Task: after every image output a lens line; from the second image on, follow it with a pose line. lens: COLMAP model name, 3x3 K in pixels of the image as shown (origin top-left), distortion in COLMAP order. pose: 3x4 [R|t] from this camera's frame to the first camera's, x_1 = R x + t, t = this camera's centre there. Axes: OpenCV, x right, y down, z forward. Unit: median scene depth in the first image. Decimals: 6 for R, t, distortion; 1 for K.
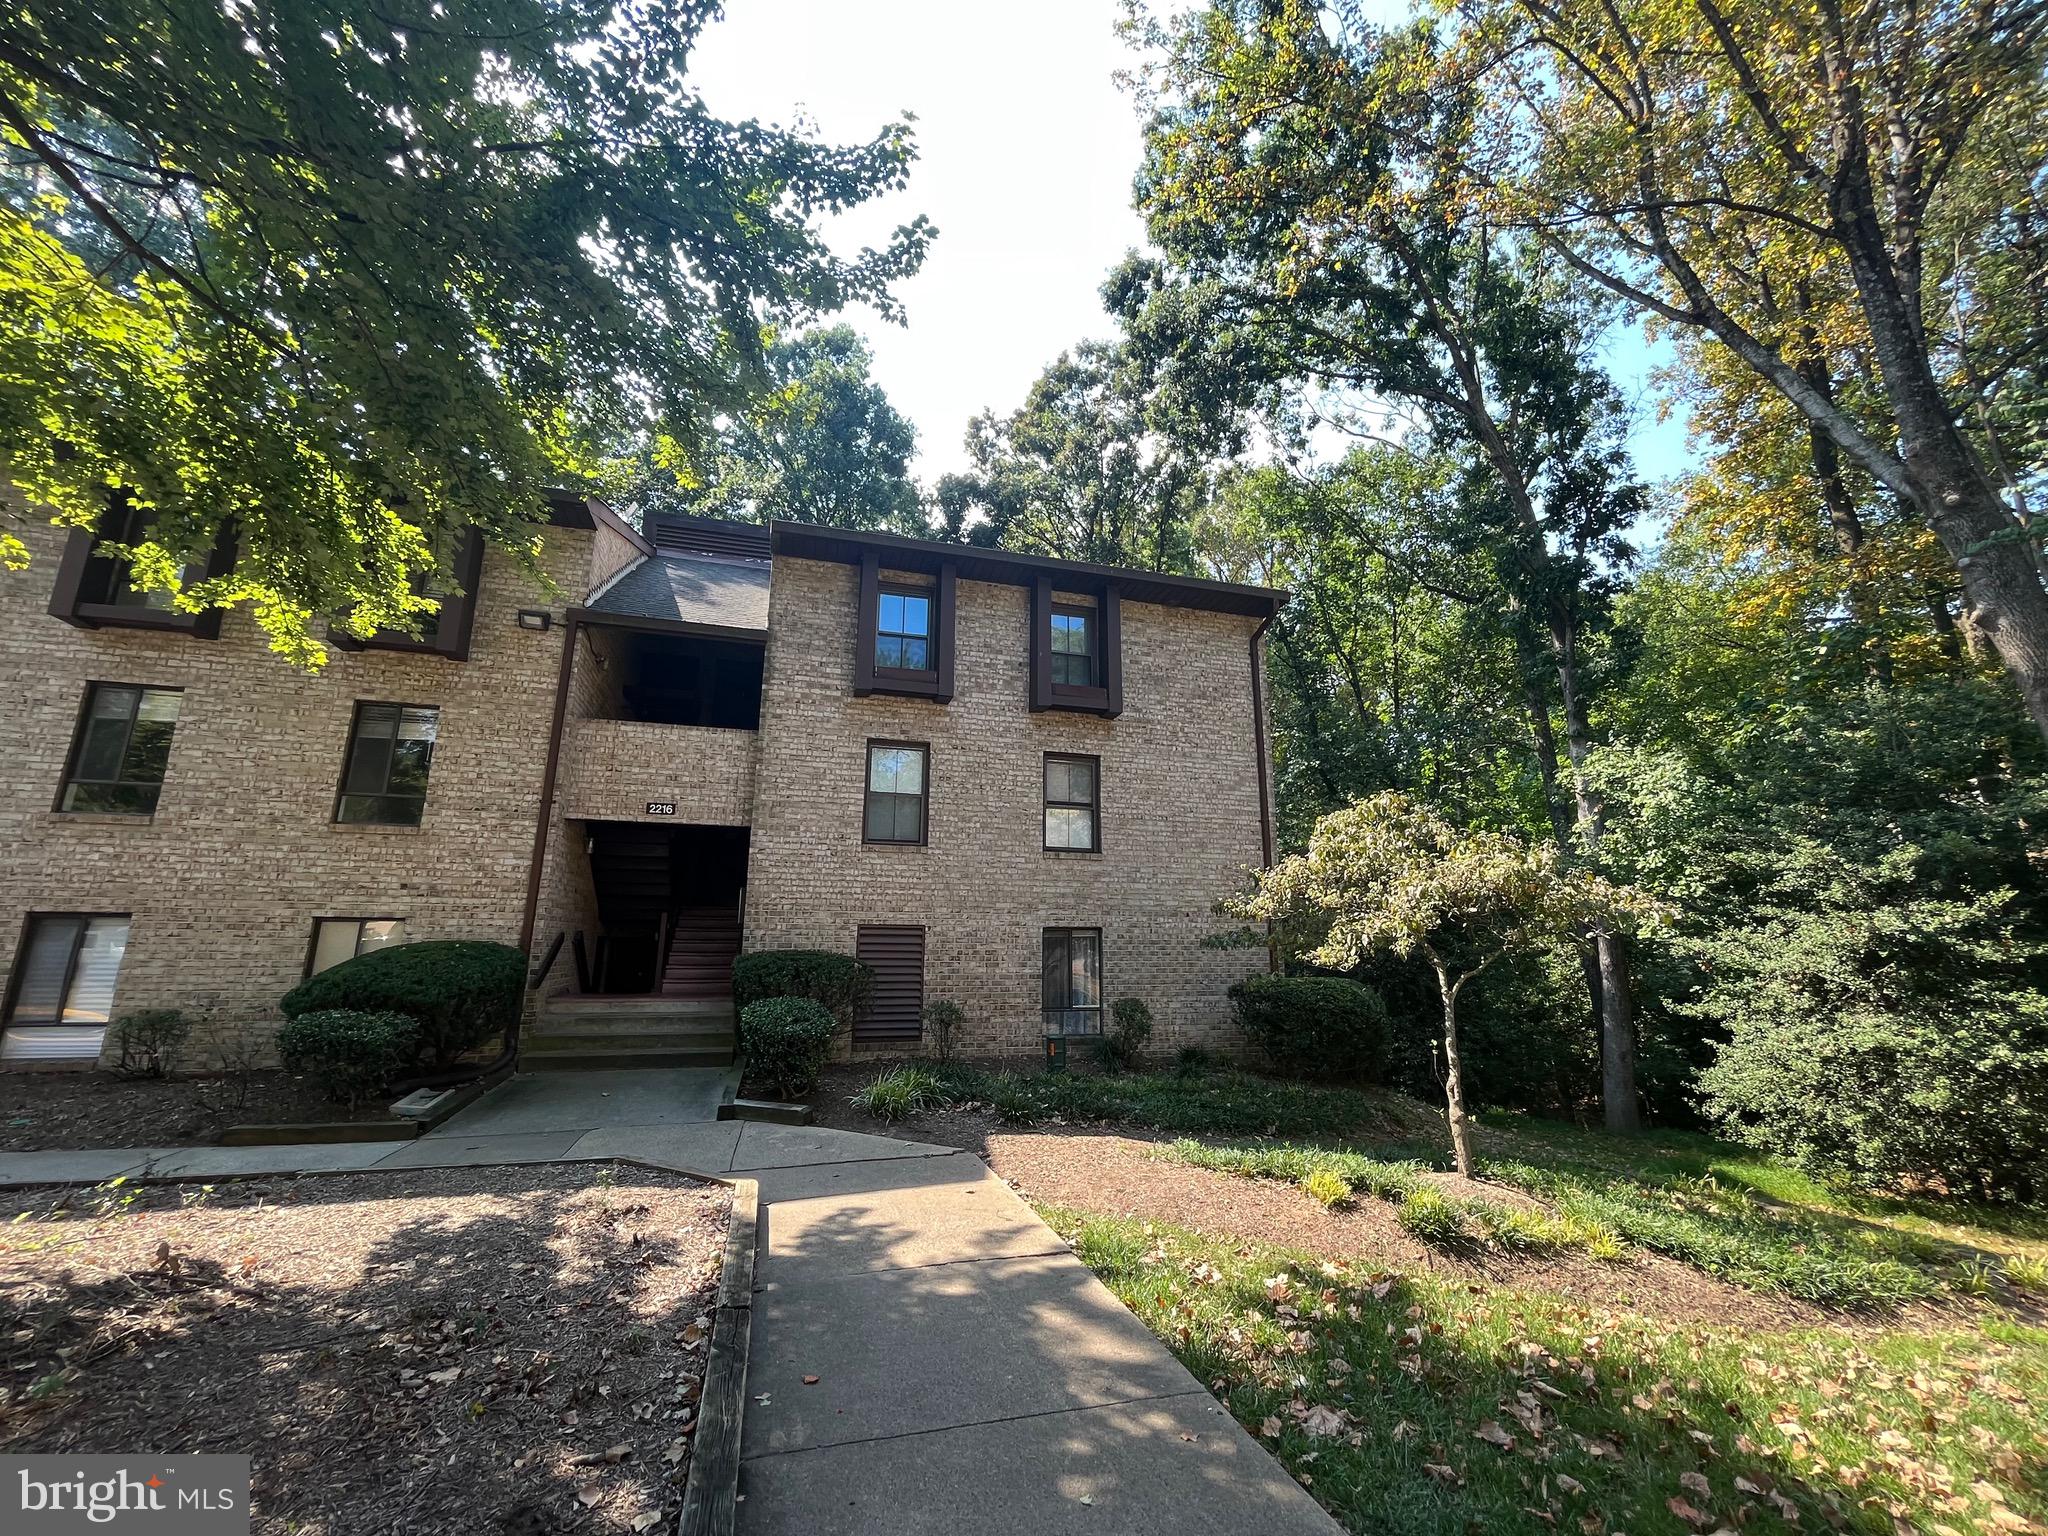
lens RADIAL K [[832.4, 0, 1024.0], [0, 832.4, 768.0], [0, 0, 1]] dist [0.000019, -0.000107]
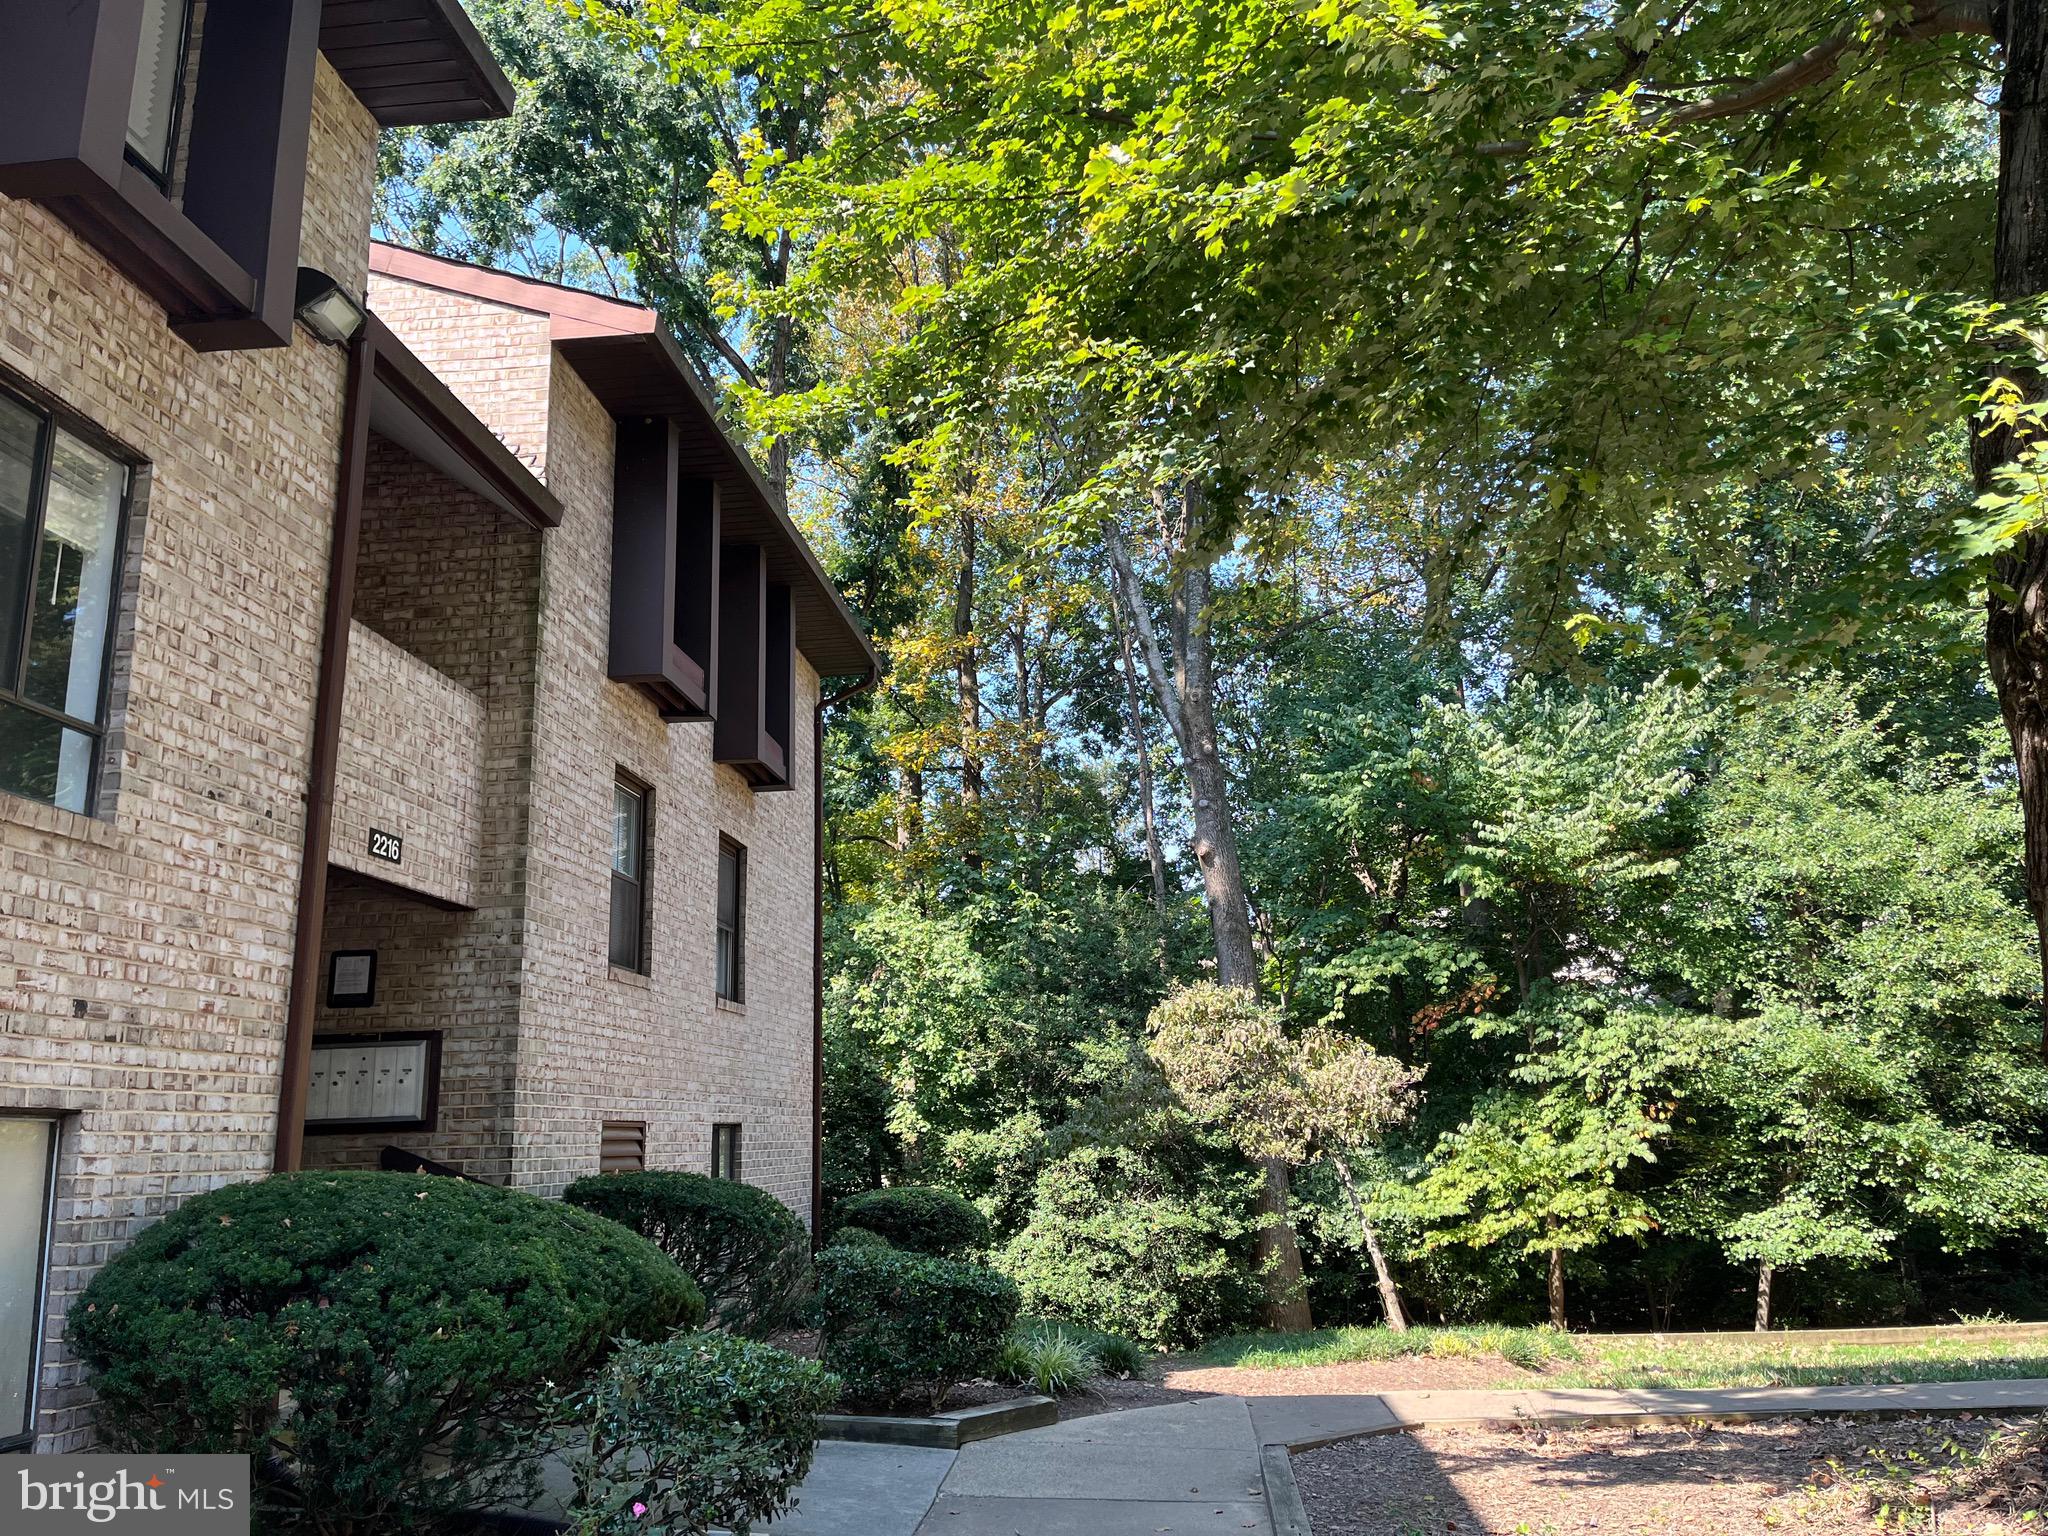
lens RADIAL K [[1559.8, 0, 1027.3], [0, 1559.8, 771.6], [0, 0, 1]] dist [-0.003106, -0.002162]
pose [[0.359177, 0.195216, 0.912624, -1.128181], [-0.168267, 0.975399, -0.142419, 0.075447], [-0.917975, -0.102411, 0.383189, 0.437985]]
